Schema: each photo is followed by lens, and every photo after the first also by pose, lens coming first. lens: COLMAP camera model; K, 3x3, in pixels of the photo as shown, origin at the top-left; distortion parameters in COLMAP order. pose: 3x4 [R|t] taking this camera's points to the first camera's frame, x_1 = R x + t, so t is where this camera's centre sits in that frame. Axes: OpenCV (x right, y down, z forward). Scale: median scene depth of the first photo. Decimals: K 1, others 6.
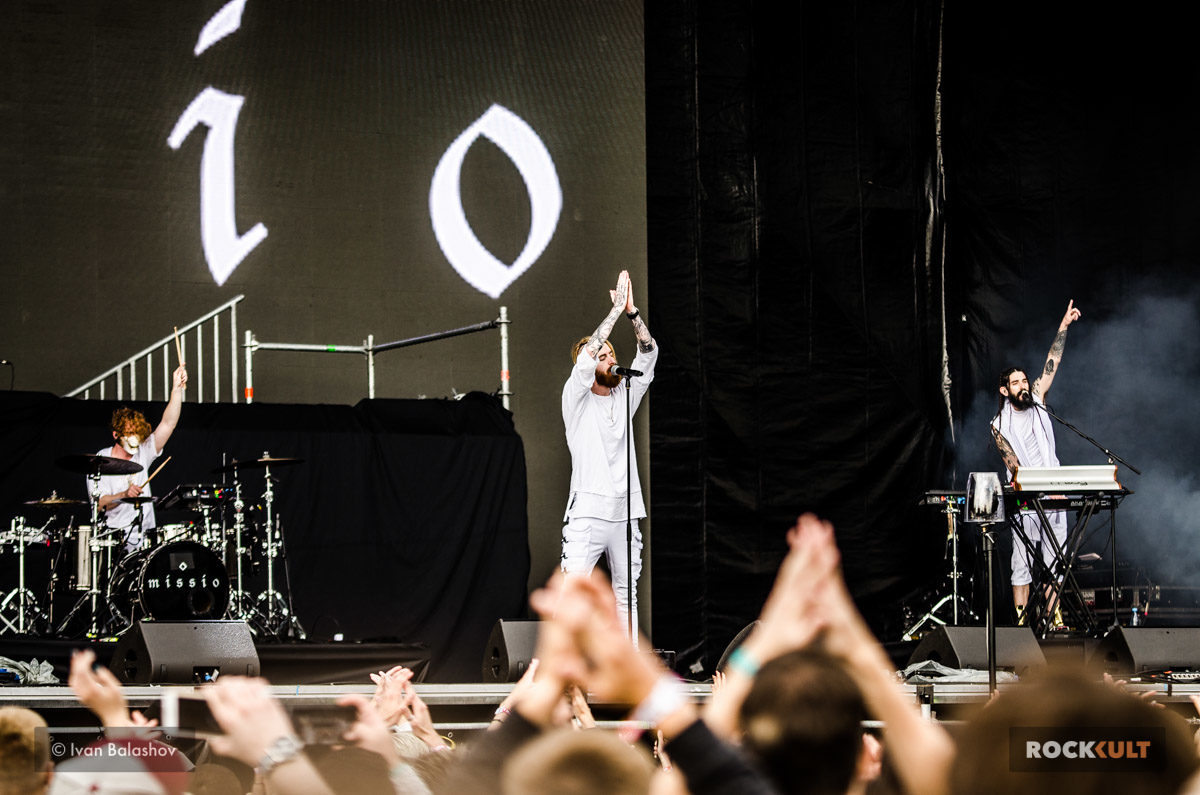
lens RADIAL K [[5274.4, 0, 600.0], [0, 5274.4, 397.5], [0, 0, 1]] dist [-0.035859, -4.047959]
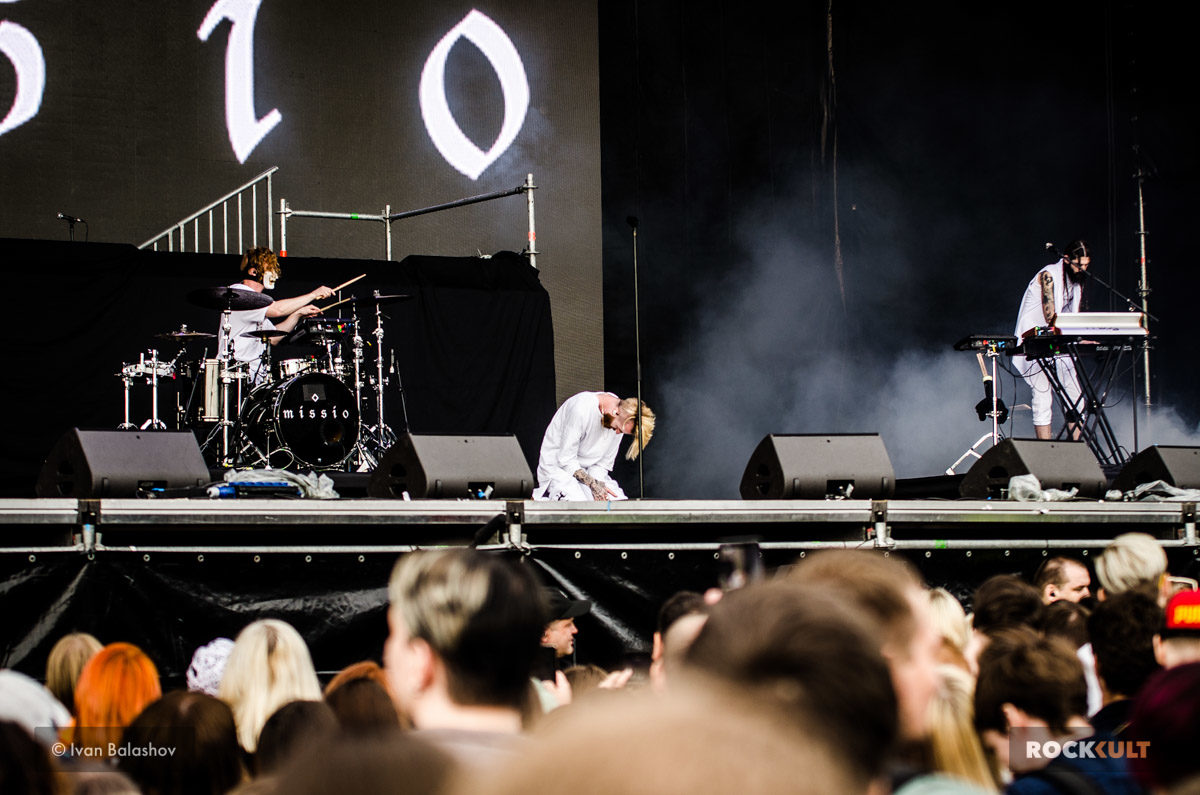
lens RADIAL K [[3650.3, 0, 600.0], [0, 3650.3, 397.5], [0, 0, 1]] dist [-0.462566, 1.444667]
pose [[0.994544, 0.002046, 0.104298, -0.090944], [-0.003502, 0.999899, 0.013776, 0.020578], [-0.104259, -0.014066, 0.994451, 0.273230]]
